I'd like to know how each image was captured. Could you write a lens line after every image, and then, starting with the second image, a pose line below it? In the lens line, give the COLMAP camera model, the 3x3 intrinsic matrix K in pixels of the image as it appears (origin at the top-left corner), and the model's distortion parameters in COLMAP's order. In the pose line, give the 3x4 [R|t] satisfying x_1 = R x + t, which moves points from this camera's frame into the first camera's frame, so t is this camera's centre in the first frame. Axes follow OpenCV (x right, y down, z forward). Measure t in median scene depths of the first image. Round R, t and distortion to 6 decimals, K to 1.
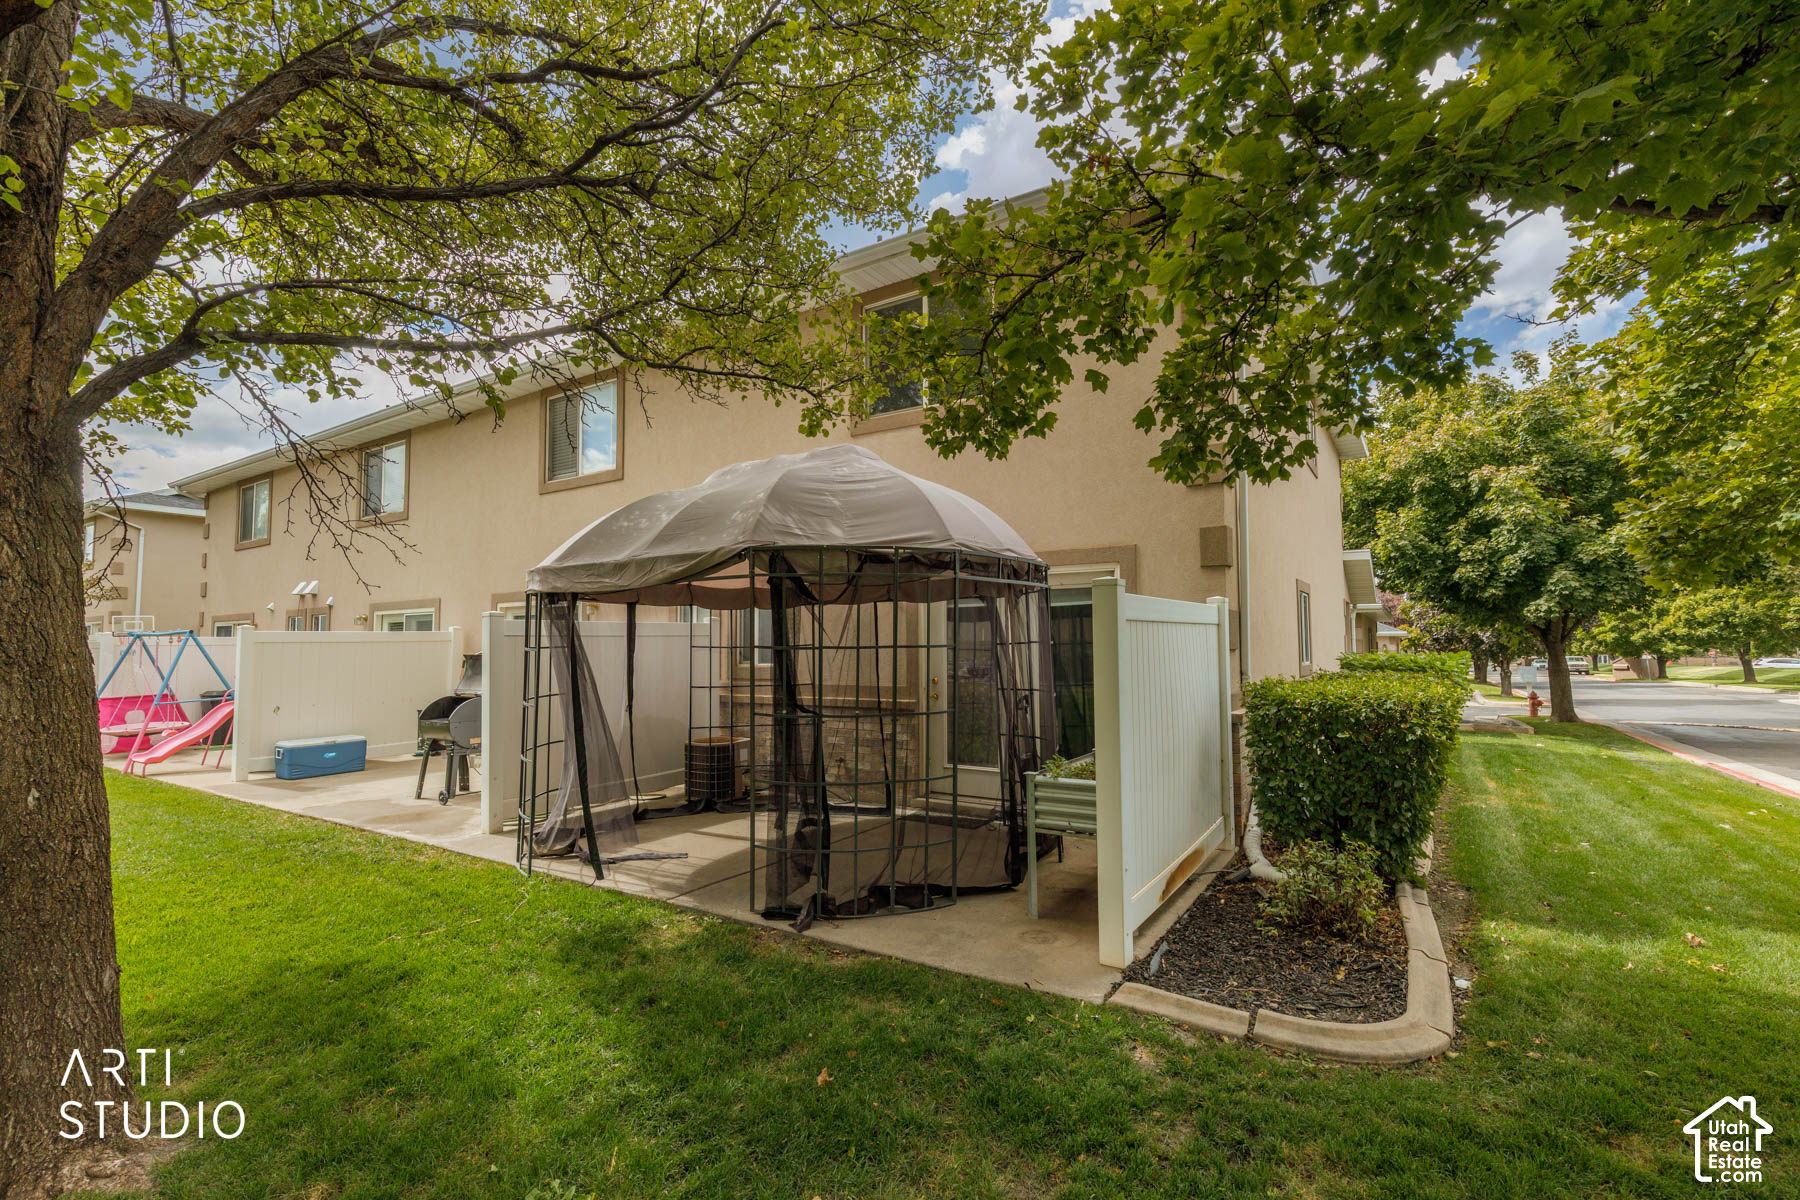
lens RADIAL K [[802.0, 0, 899.7], [0, 802.0, 606.1], [0, 0, 1]] dist [0.001147, 0.001418]
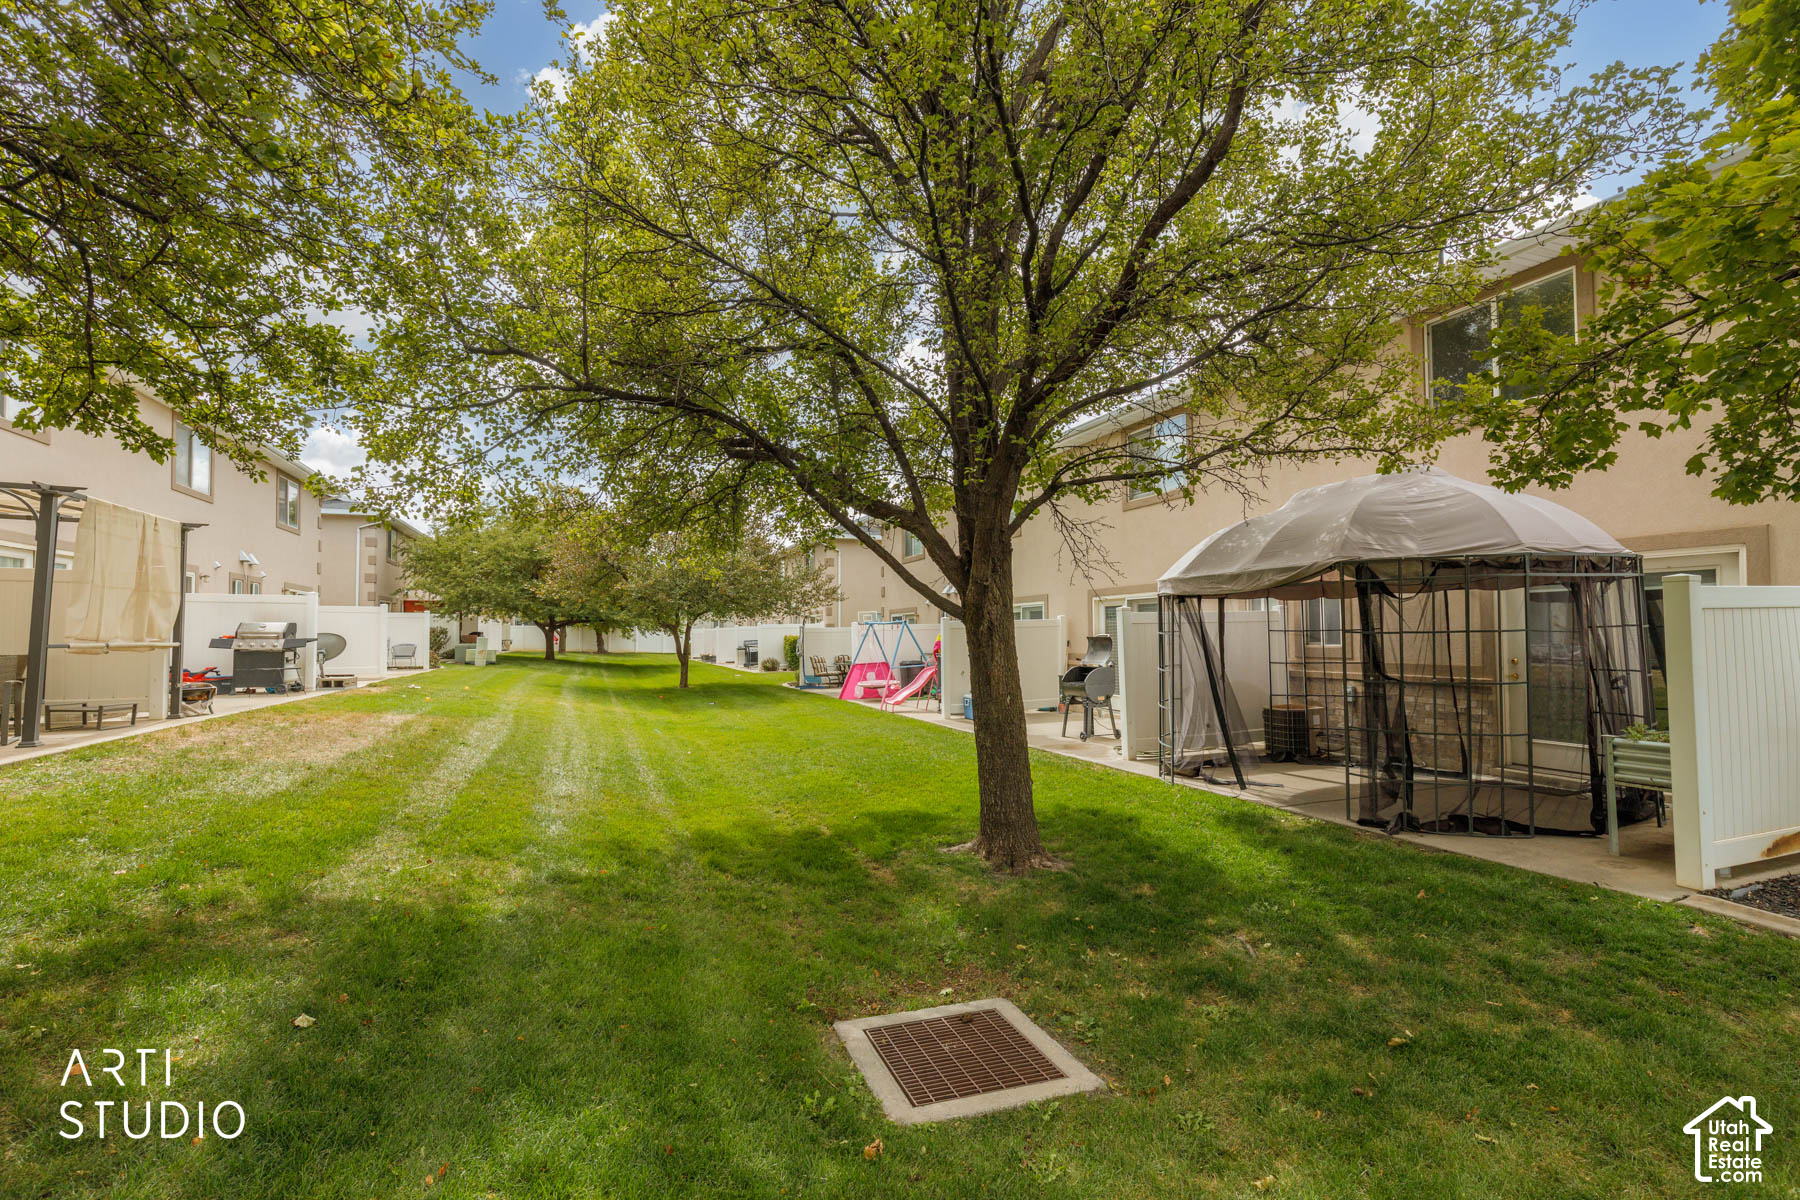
lens RADIAL K [[802.0, 0, 899.7], [0, 802.0, 606.1], [0, 0, 1]] dist [0.001147, 0.001418]
pose [[0.813201, -0.021743, -0.581577, 0.002531], [0.035674, 0.999285, 0.012522, -0.038824], [0.580889, -0.030930, 0.813395, -0.573805]]
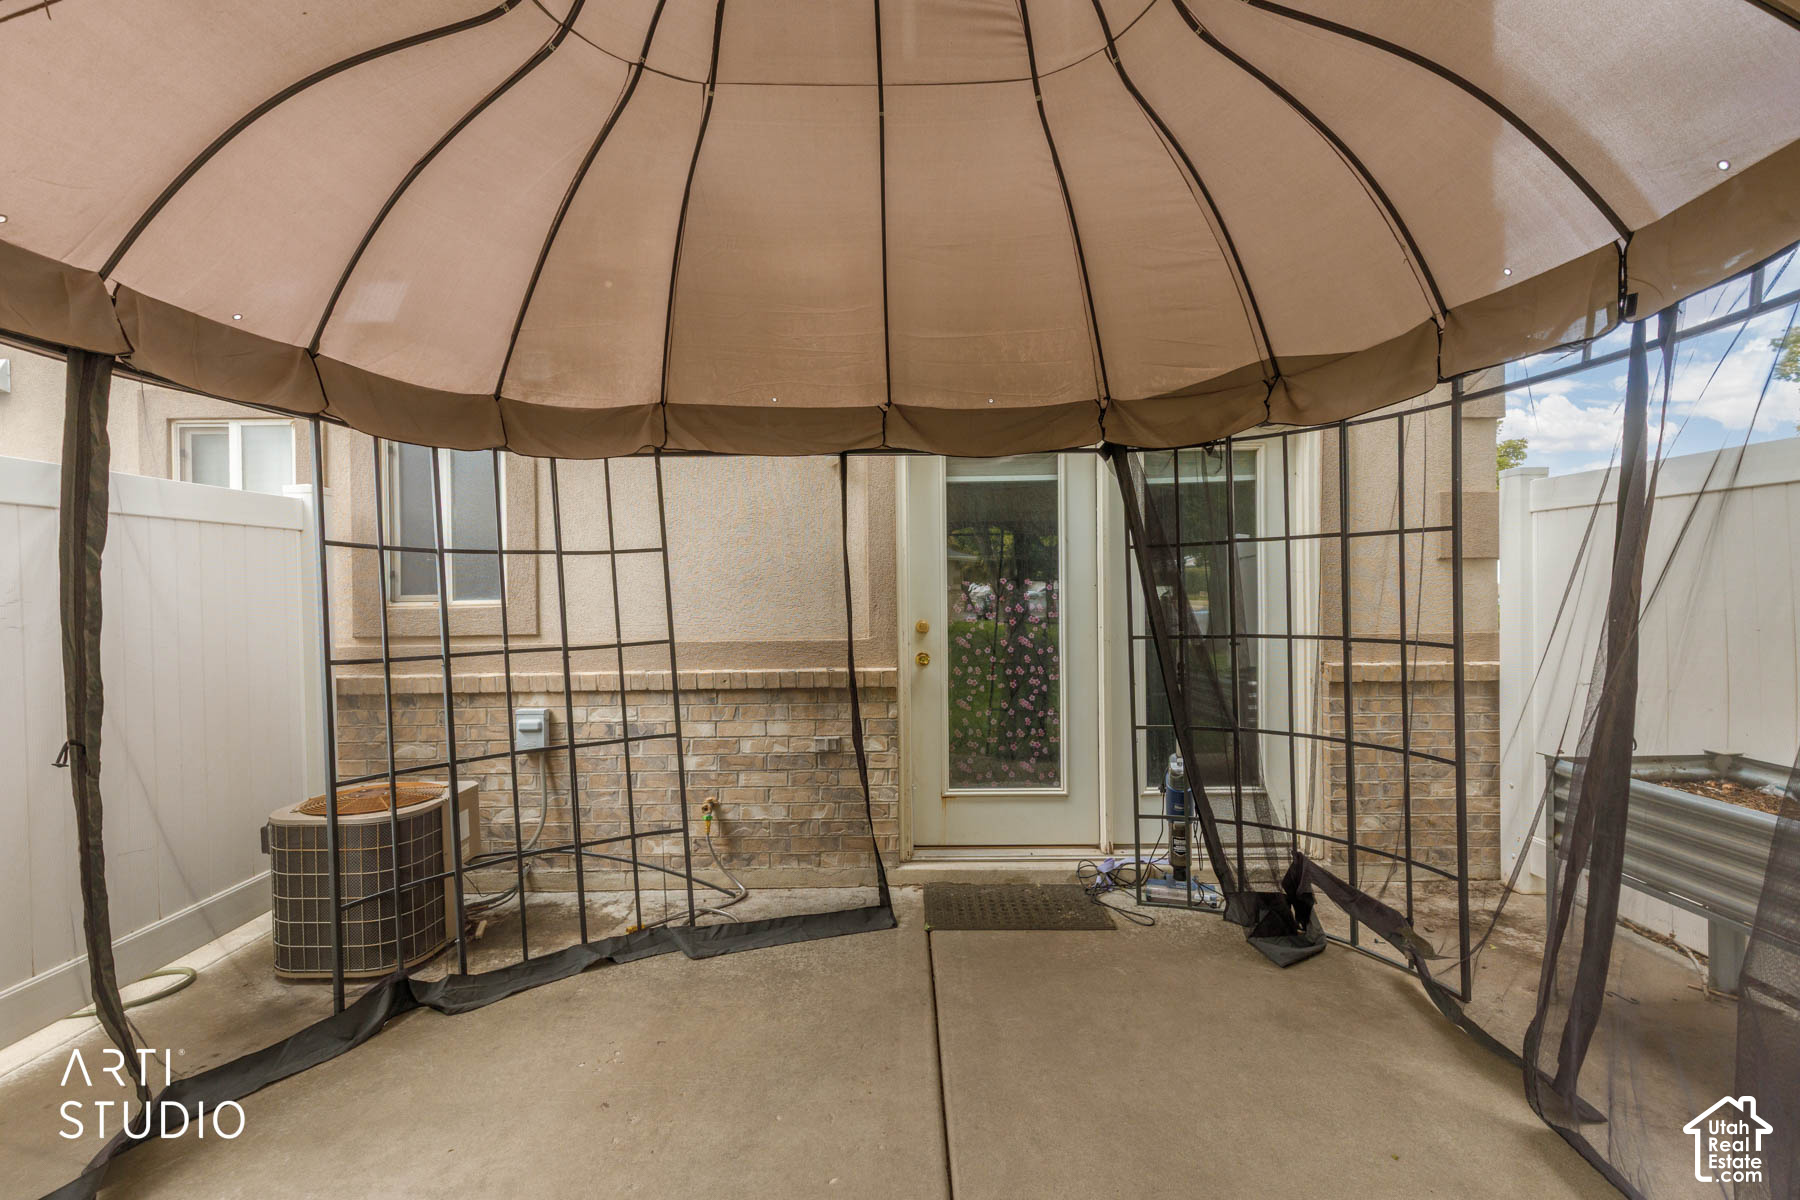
lens RADIAL K [[802.0, 0, 899.7], [0, 802.0, 606.1], [0, 0, 1]] dist [0.001147, 0.001418]
pose [[0.841751, -0.014723, 0.539665, -0.362724], [-0.018772, 0.998225, 0.056512, 0.081511], [-0.539539, -0.057700, 0.839981, 0.905832]]
